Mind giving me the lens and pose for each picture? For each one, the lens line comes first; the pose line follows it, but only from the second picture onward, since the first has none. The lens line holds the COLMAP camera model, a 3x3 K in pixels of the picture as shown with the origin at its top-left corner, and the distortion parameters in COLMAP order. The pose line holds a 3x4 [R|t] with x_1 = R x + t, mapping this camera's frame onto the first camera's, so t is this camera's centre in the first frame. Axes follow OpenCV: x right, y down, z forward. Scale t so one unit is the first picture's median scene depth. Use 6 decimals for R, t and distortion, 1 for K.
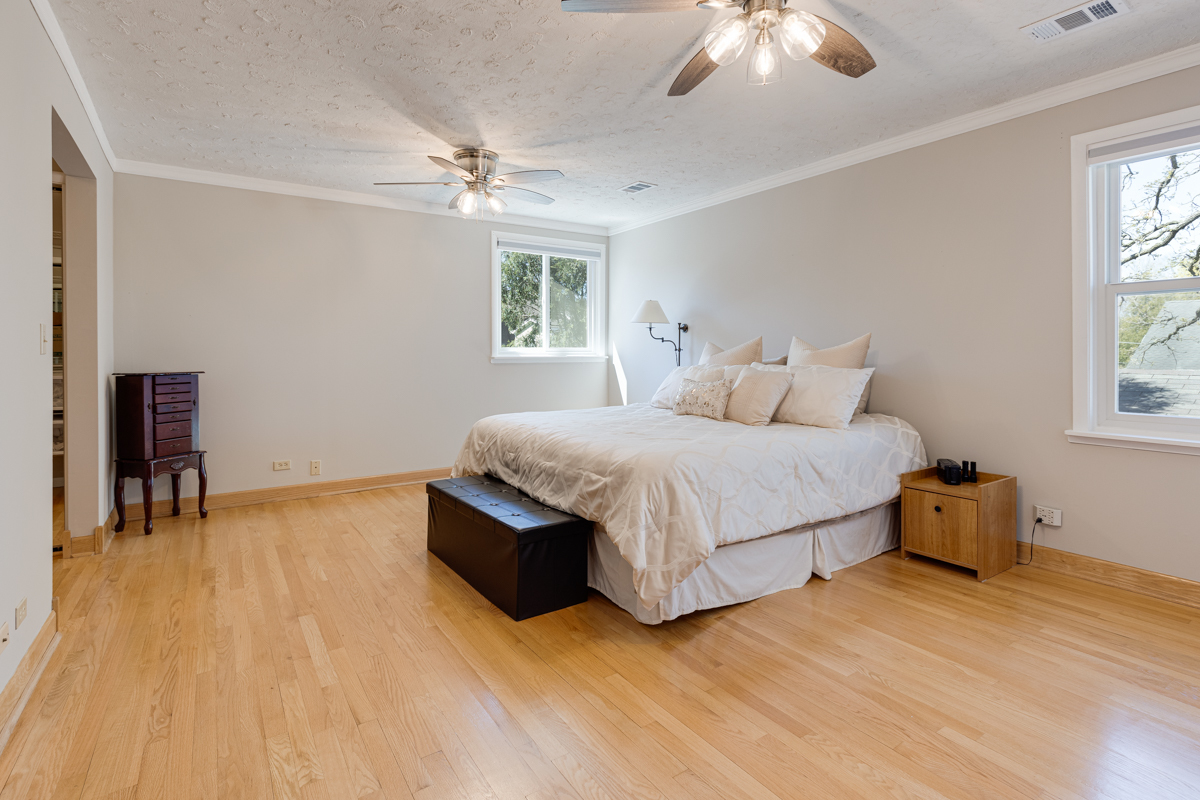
lens RADIAL K [[583.6, 0, 604.1], [0, 583.6, 356.0], [0, 0, 1]] dist [-0.000175, 0.000402]
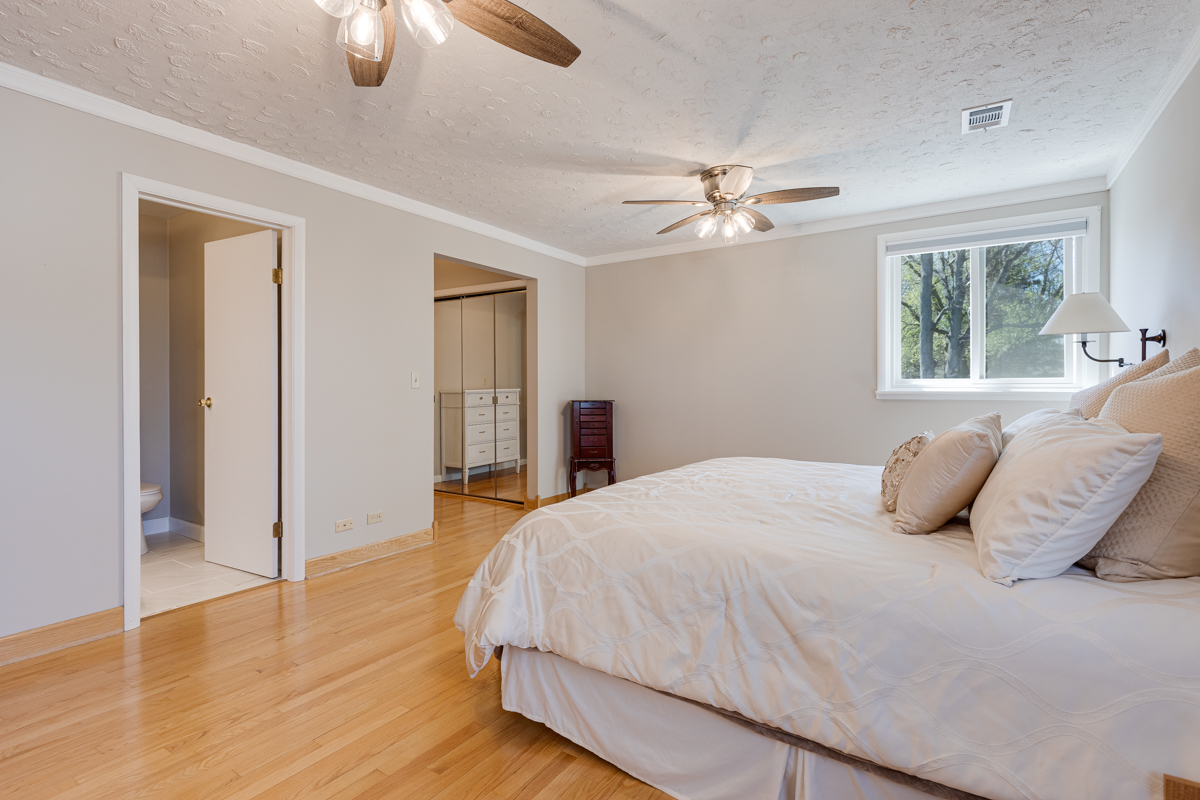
lens RADIAL K [[569.1, 0, 602.9], [0, 569.1, 385.8], [0, 0, 1]] dist [-0.004622, -0.000547]
pose [[0.383248, 0.001117, -0.923645, 0.741210], [-0.002042, 0.999998, 0.000362, -0.009572], [0.923643, 0.001748, 0.383250, 0.658585]]
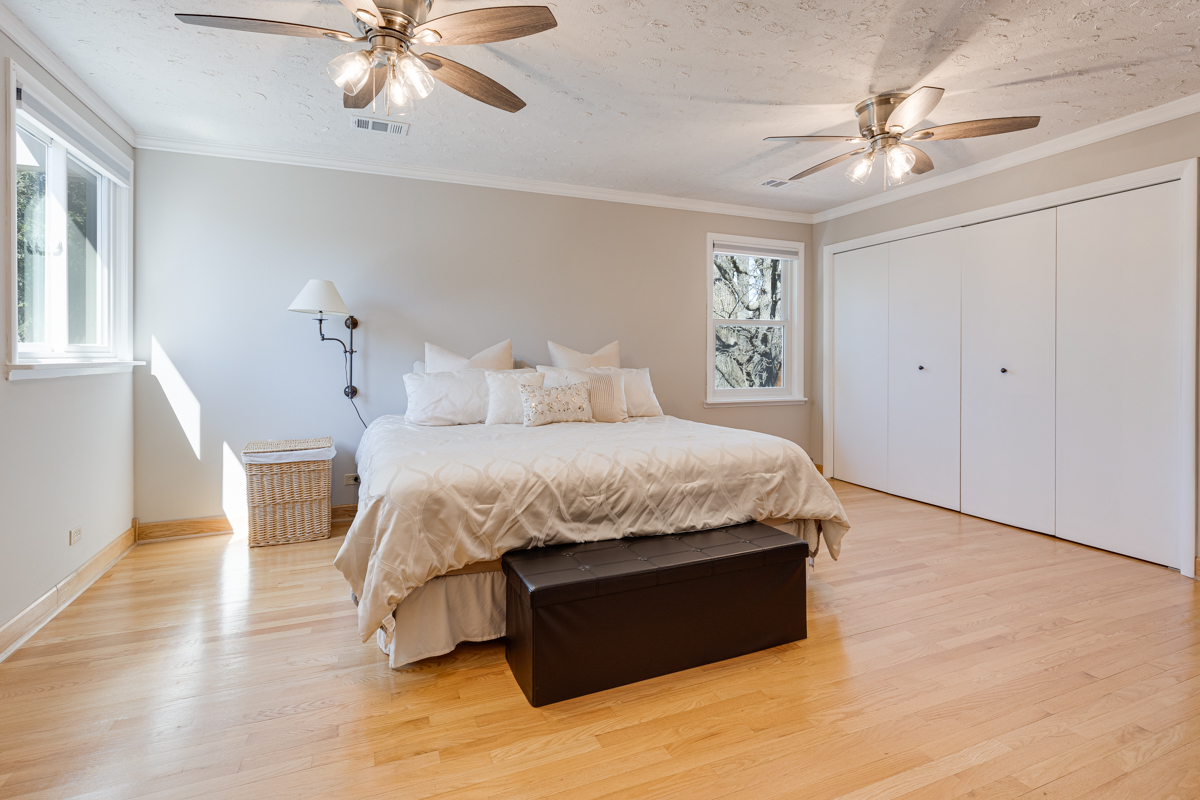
lens RADIAL K [[583.6, 0, 604.1], [0, 583.6, 356.0], [0, 0, 1]] dist [-0.000175, 0.000402]
pose [[0.194500, 0.000409, 0.980902, -0.982009], [0.002817, 0.999996, -0.000976, -0.005734], [-0.980899, 0.002953, 0.194498, 0.969522]]
